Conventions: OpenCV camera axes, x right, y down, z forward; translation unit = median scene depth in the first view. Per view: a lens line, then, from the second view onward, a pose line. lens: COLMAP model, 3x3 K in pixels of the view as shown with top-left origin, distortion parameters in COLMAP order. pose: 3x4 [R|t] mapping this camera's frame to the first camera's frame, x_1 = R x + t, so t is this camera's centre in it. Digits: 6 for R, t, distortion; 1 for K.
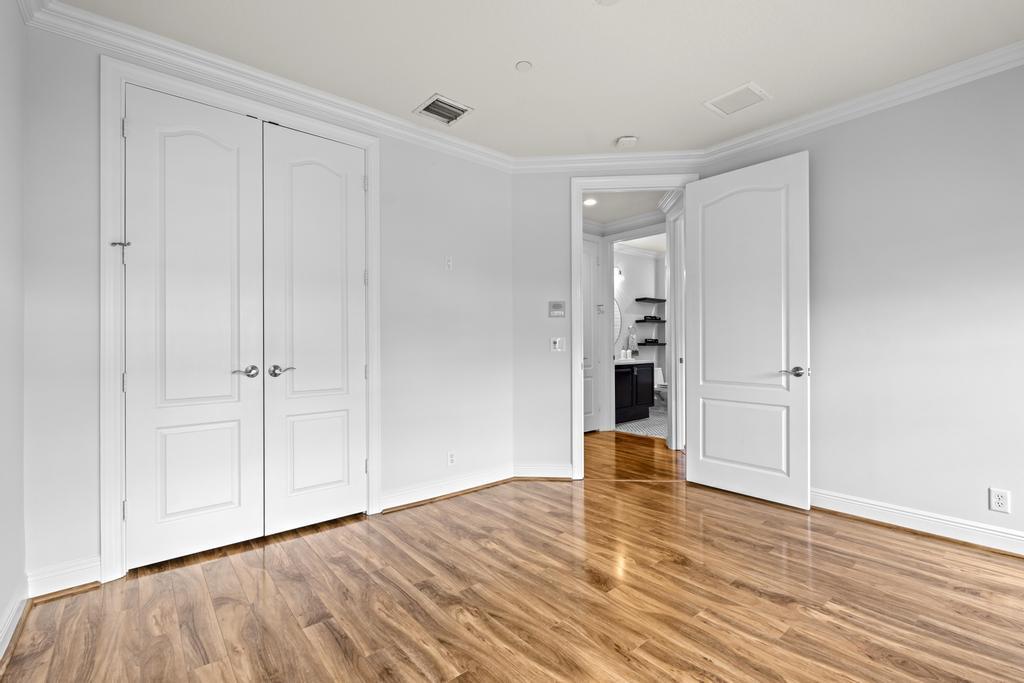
lens RADIAL K [[449.4, 0, 520.6], [0, 449.4, 348.5], [0, 0, 1]] dist [-0.000415, 0.000007]
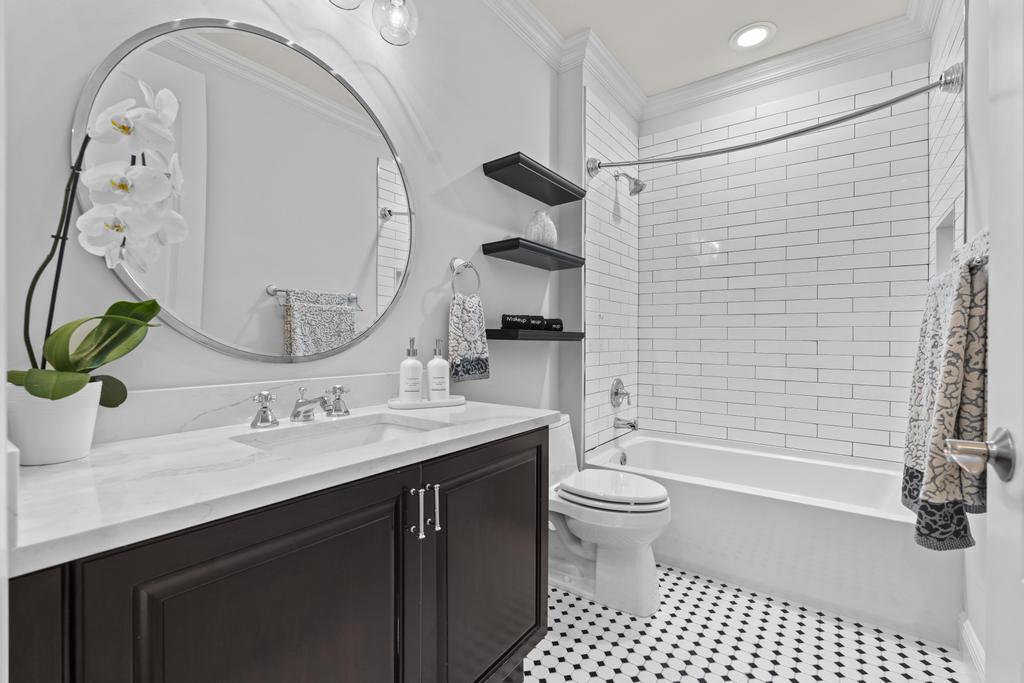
lens RADIAL K [[448.6, 0, 512.0], [0, 448.6, 341.5], [0, 0, 1]] dist [-0.003219, -0.000017]
pose [[0.977178, 0.010294, 0.212174, 0.219972], [-0.009807, 0.999946, -0.003347, -0.004251], [-0.212197, 0.001190, 0.977226, 0.746323]]
